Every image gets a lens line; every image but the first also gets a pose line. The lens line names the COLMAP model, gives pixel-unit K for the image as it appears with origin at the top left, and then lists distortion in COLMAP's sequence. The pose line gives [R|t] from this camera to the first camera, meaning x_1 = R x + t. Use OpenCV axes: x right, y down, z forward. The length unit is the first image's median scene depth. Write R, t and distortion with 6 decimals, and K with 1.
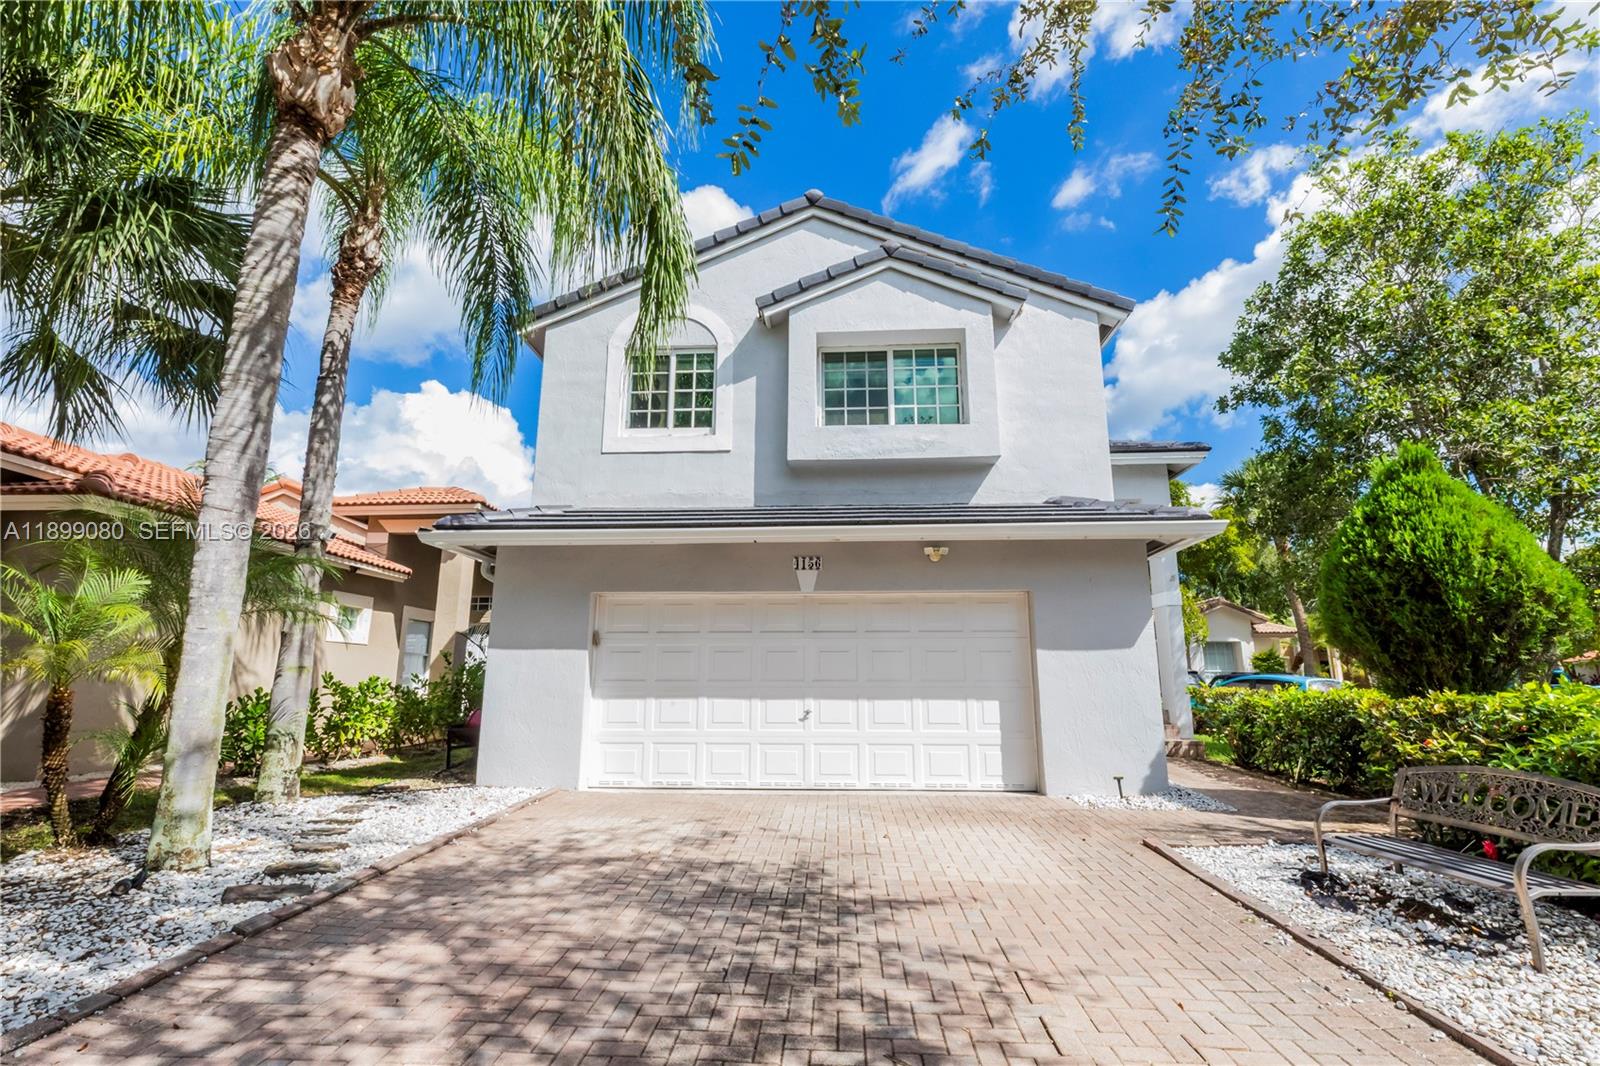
lens RADIAL K [[853.2, 0, 834.9], [0, 853.2, 487.2], [0, 0, 1]] dist [-0.000119, 0.000057]
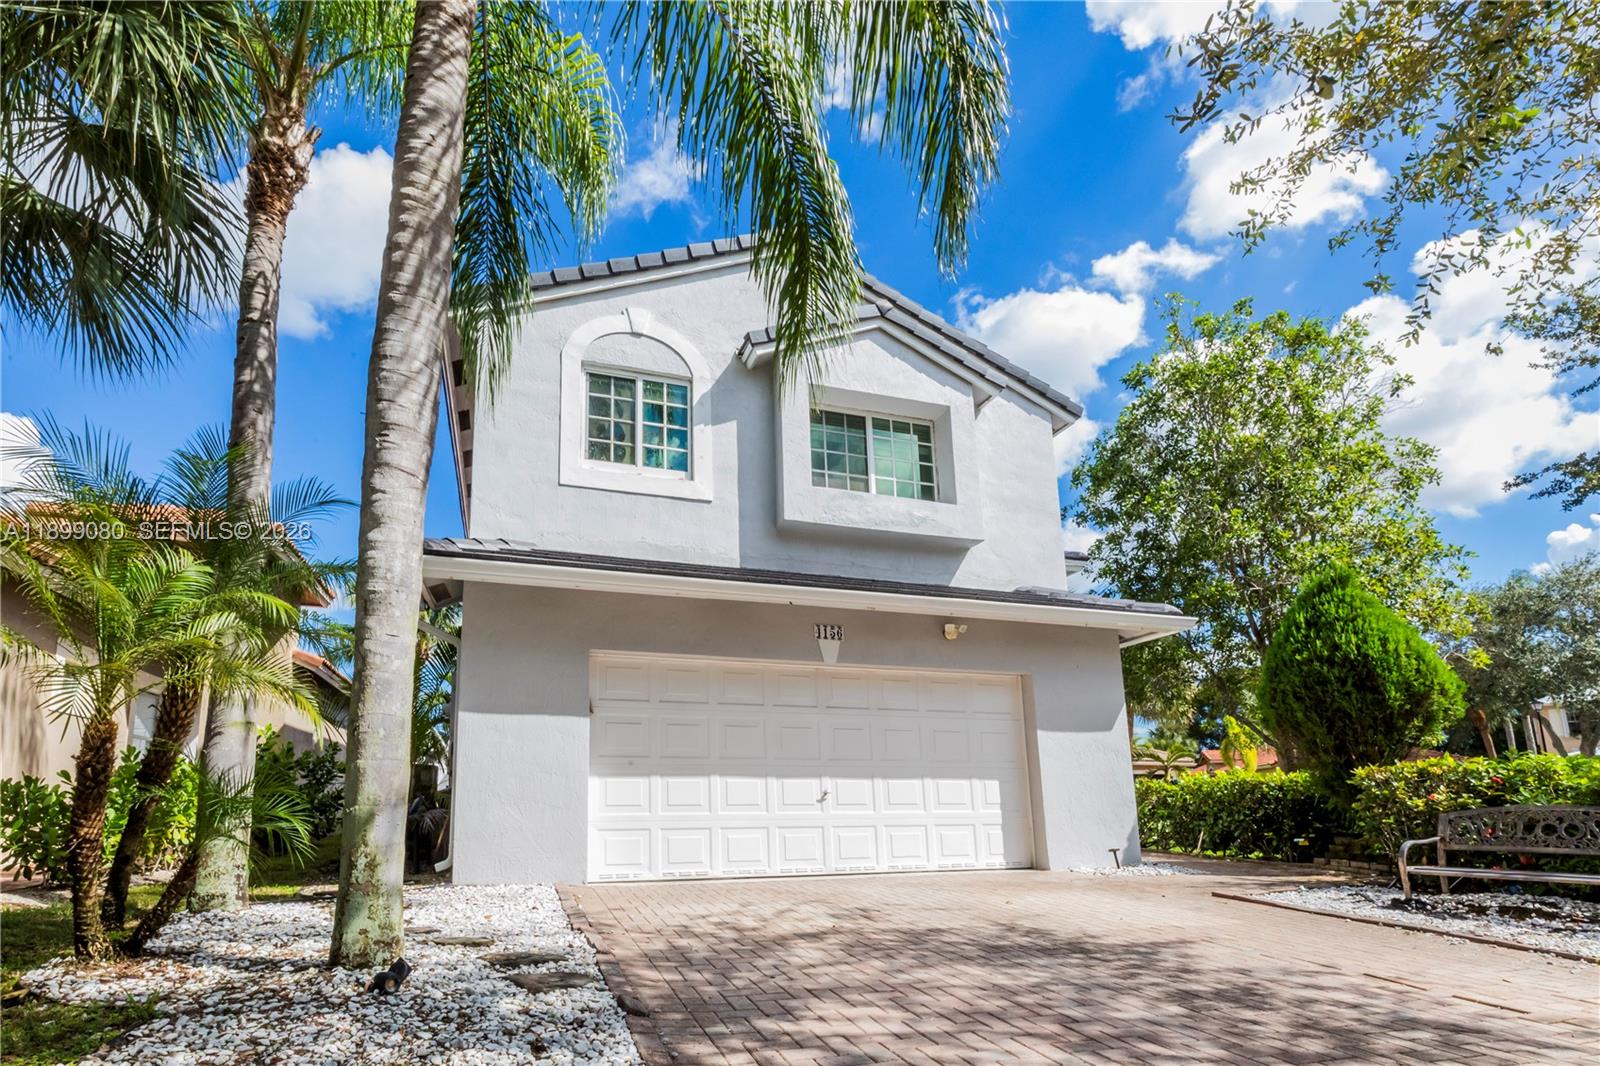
lens RADIAL K [[936.3, 0, 838.0], [0, 936.3, 622.4], [0, 0, 1]] dist [0.002656, 0.001021]
pose [[0.907430, 0.072892, 0.413833, -0.431737], [-0.082914, 0.996537, 0.006280, 0.070241], [-0.411942, -0.040011, 0.910331, 0.079452]]
